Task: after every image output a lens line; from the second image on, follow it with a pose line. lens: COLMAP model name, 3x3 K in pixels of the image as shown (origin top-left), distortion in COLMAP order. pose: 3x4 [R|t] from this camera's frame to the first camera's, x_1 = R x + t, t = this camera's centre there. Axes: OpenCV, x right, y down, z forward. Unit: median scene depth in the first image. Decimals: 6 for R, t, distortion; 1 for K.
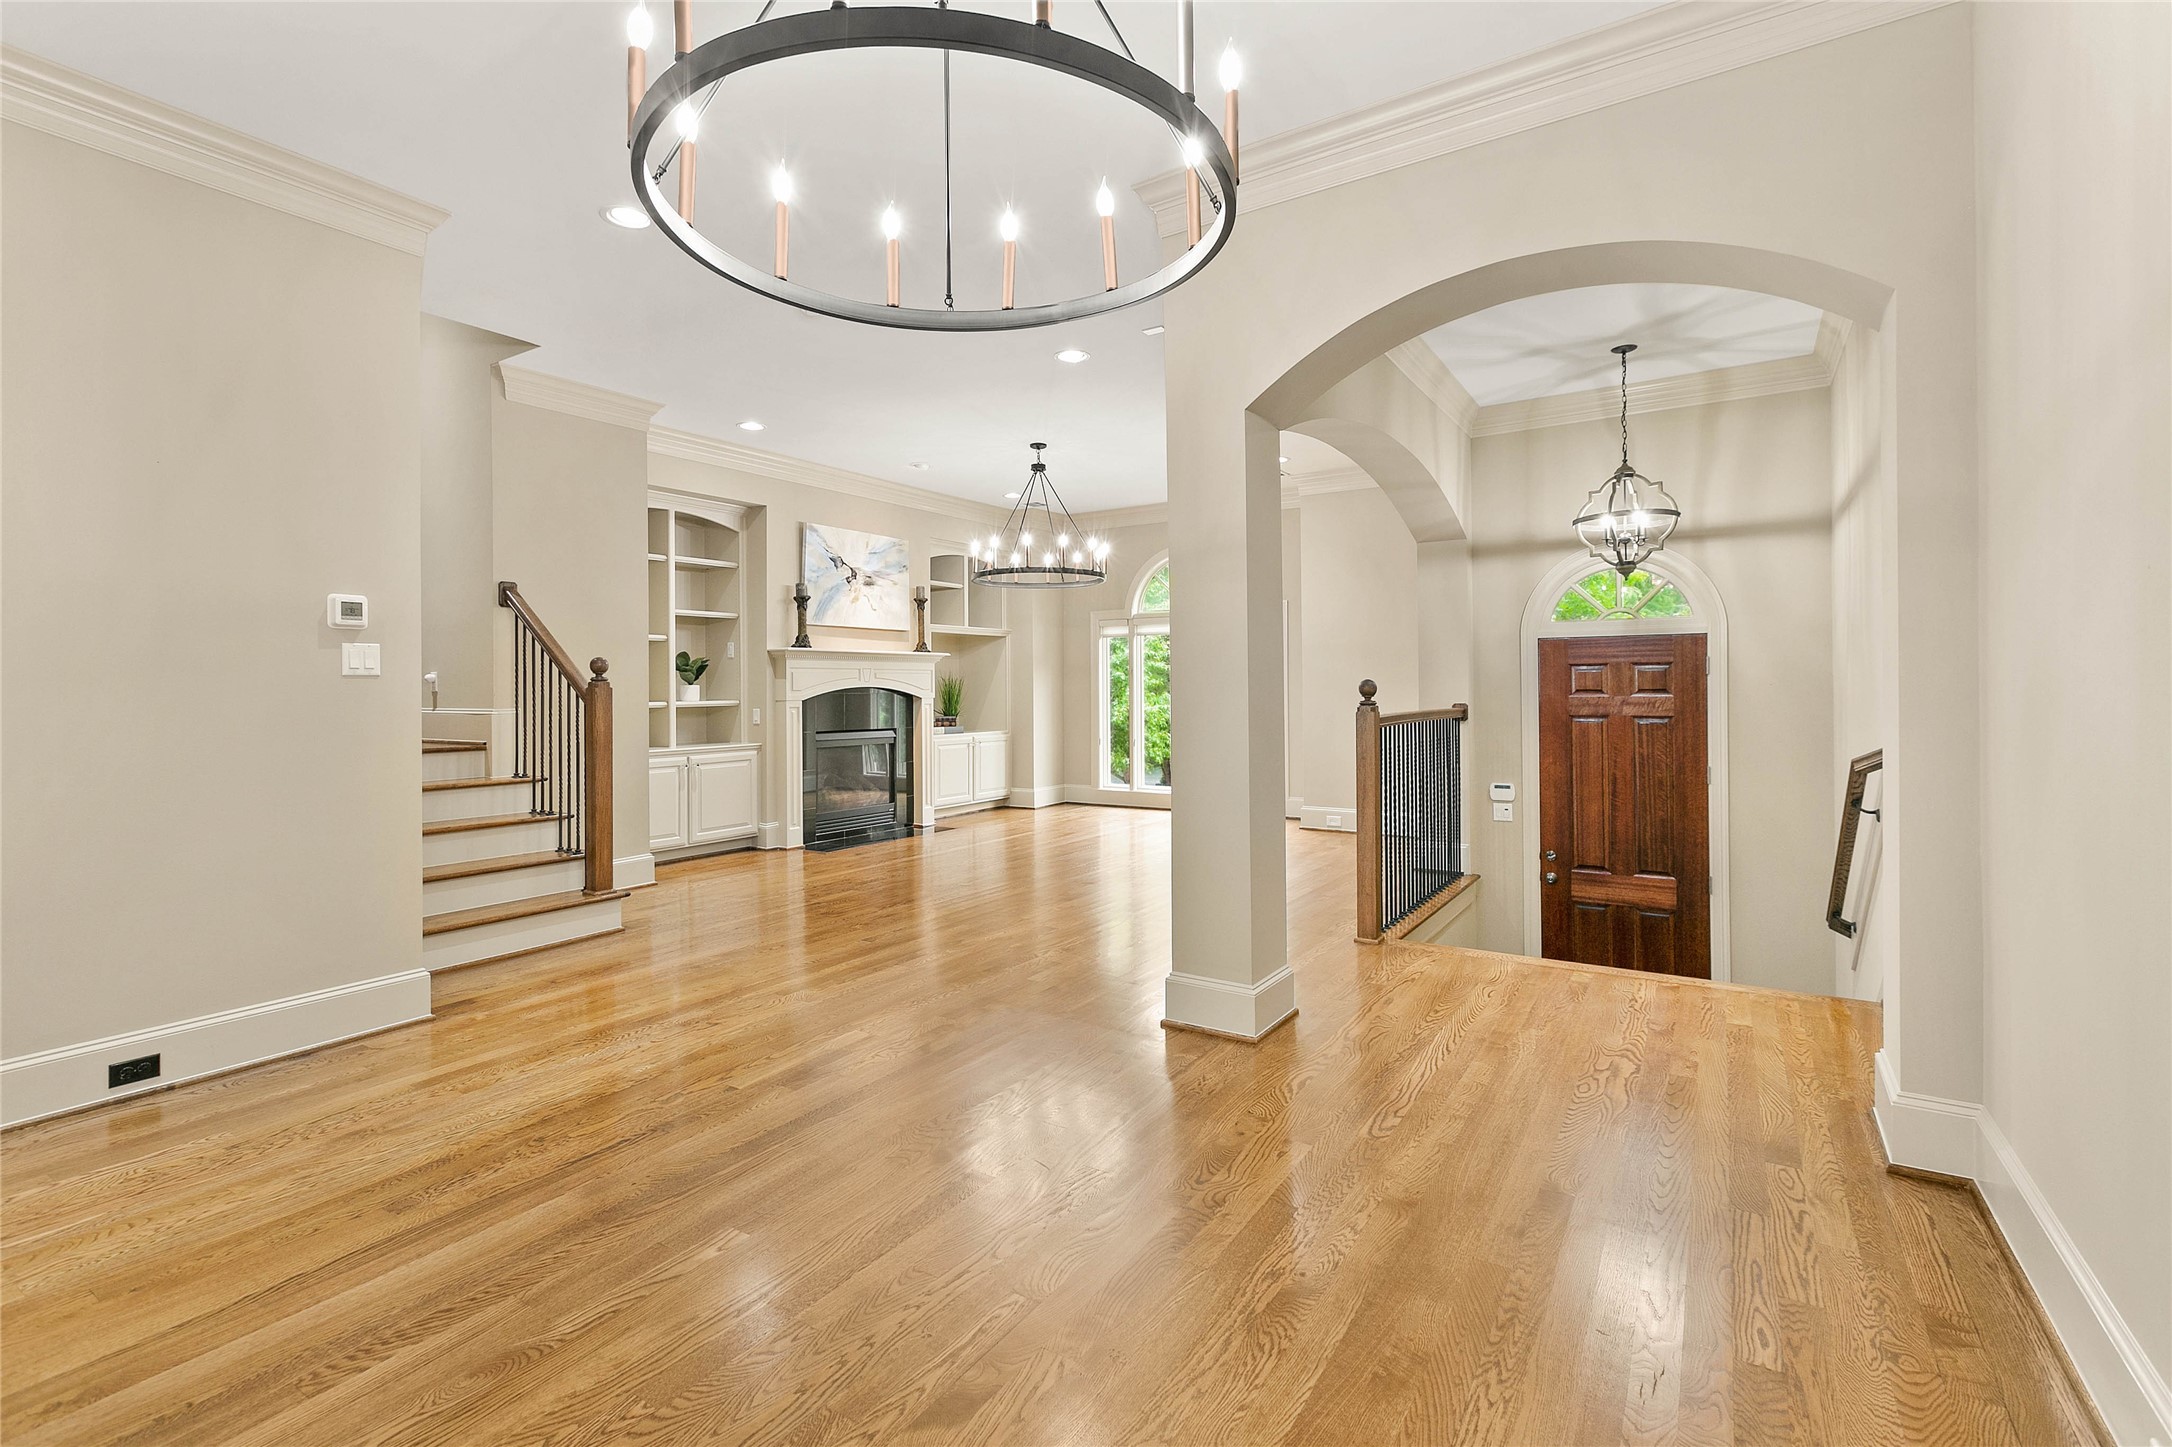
lens RADIAL K [[986.8, 0, 1086.6], [0, 986.8, 674.7], [0, 0, 1]] dist [0.003765, -0.001920]
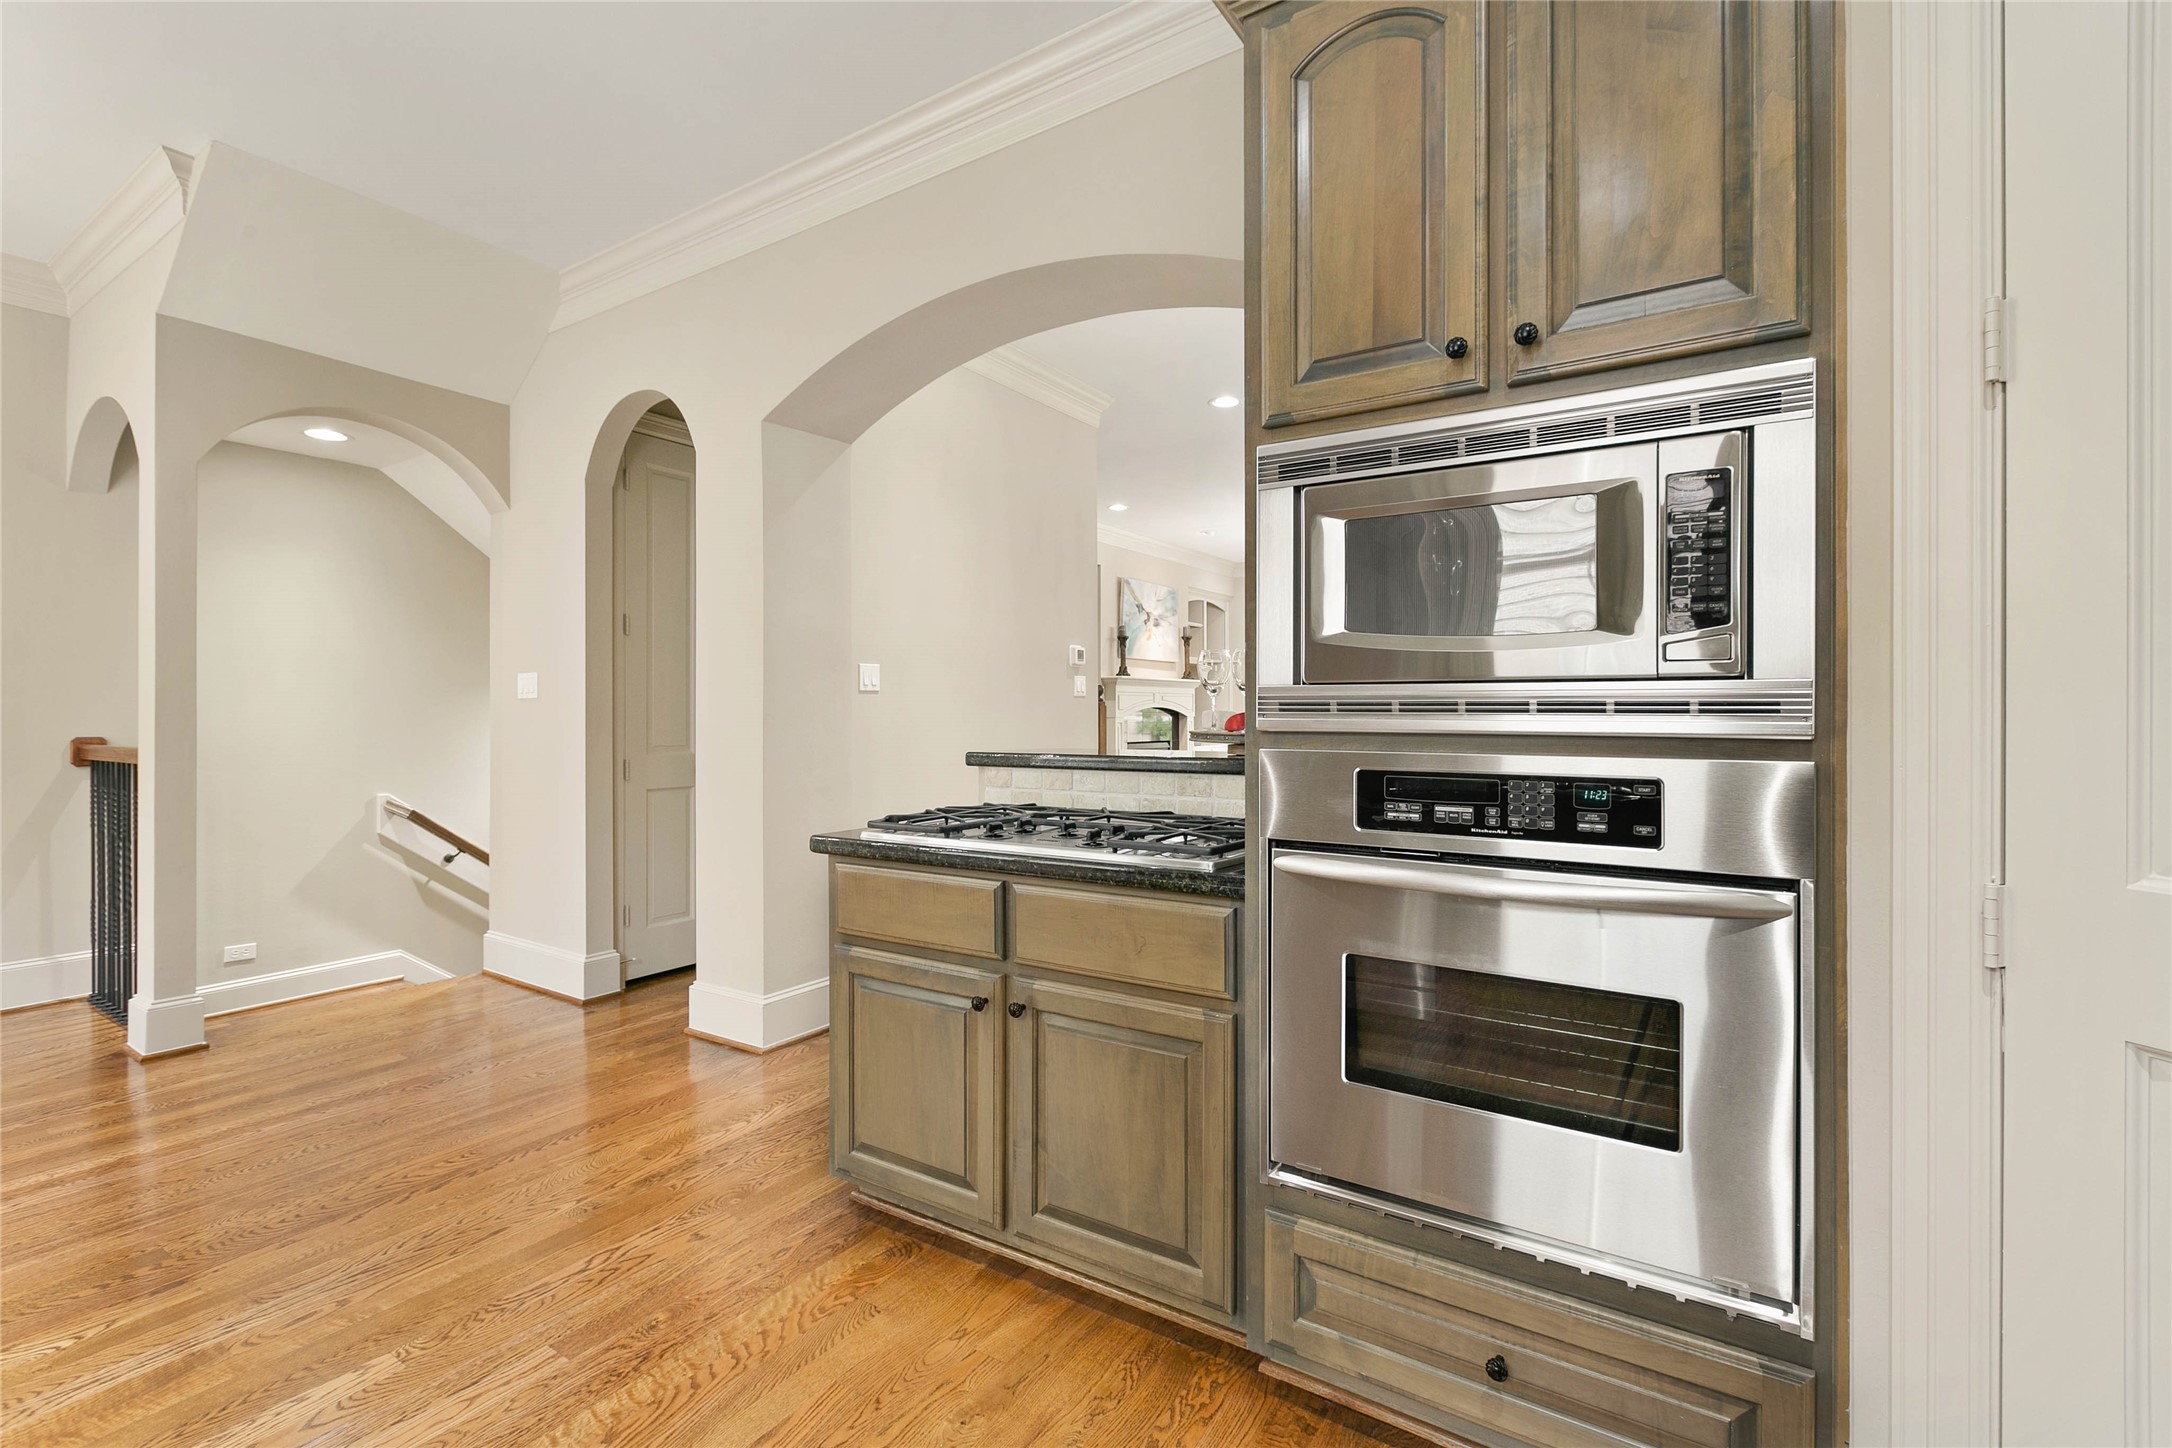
lens RADIAL K [[986.8, 0, 1089.2], [0, 986.8, 715.4], [0, 0, 1]] dist [0.003765, -0.001920]
pose [[0.999960, 0.004588, -0.007688, -0.313574], [-0.004460, 0.999852, 0.016639, 0.002422], [0.007763, -0.016604, 0.999832, -0.271190]]
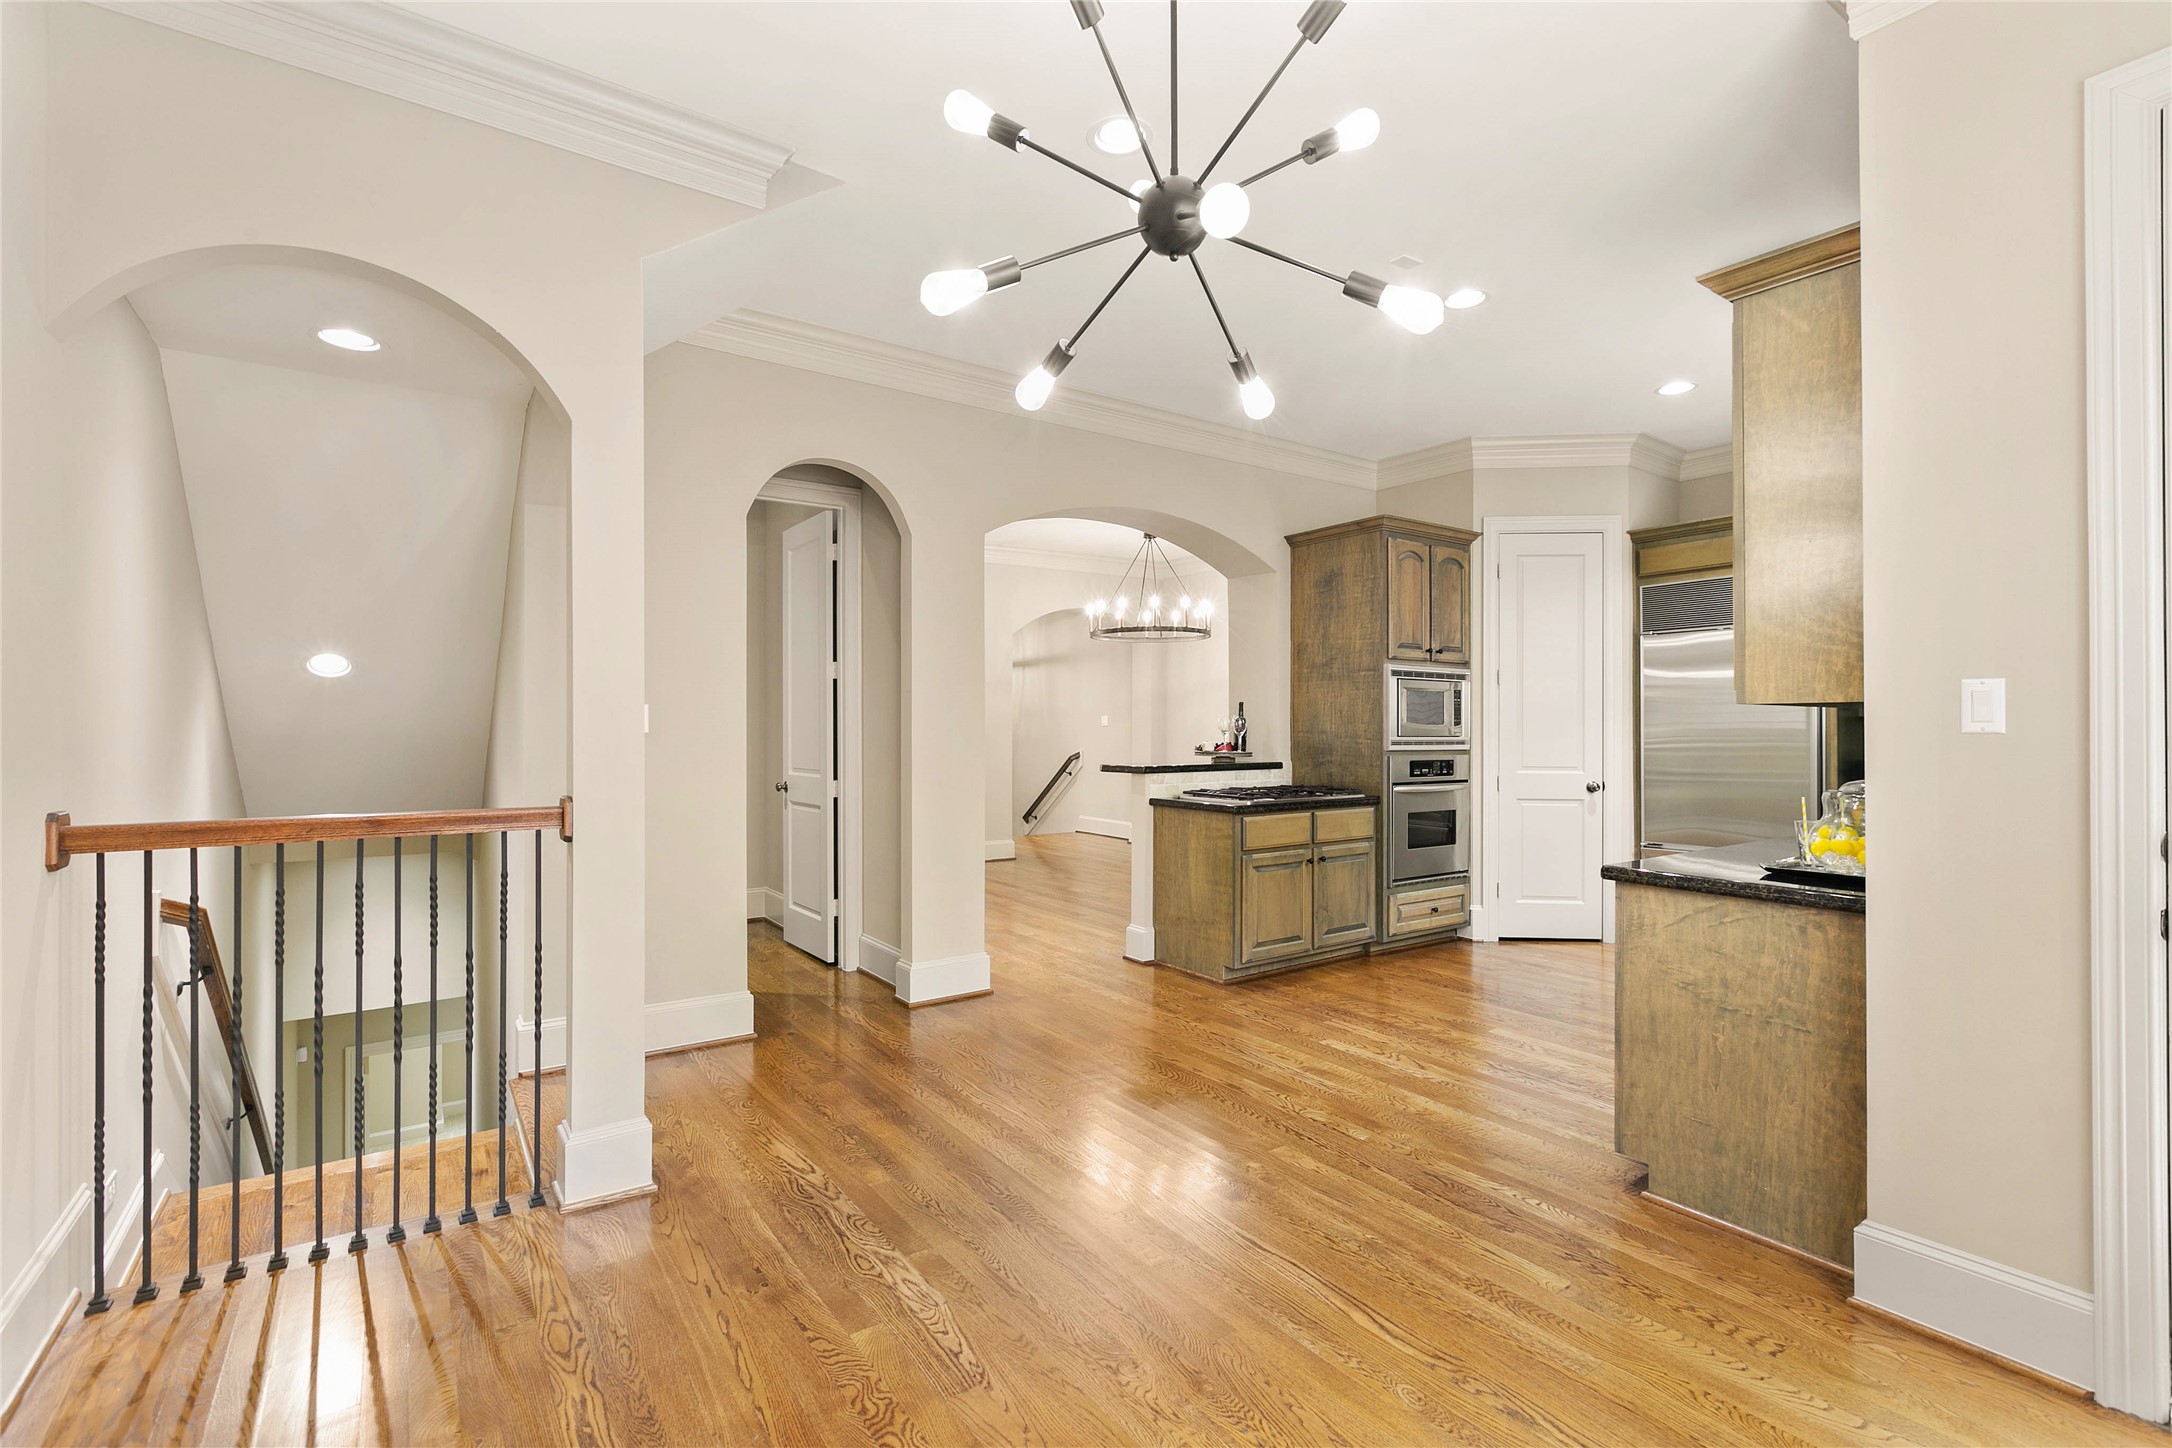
lens RADIAL K [[986.8, 0, 1082.8], [0, 986.8, 724.8], [0, 0, 1]] dist [0.003765, -0.001920]
pose [[0.366562, 0.006401, 0.930372, -1.055115], [-0.015535, 0.999879, -0.000759, -0.005813], [-0.930264, -0.014175, 0.366617, -0.102142]]
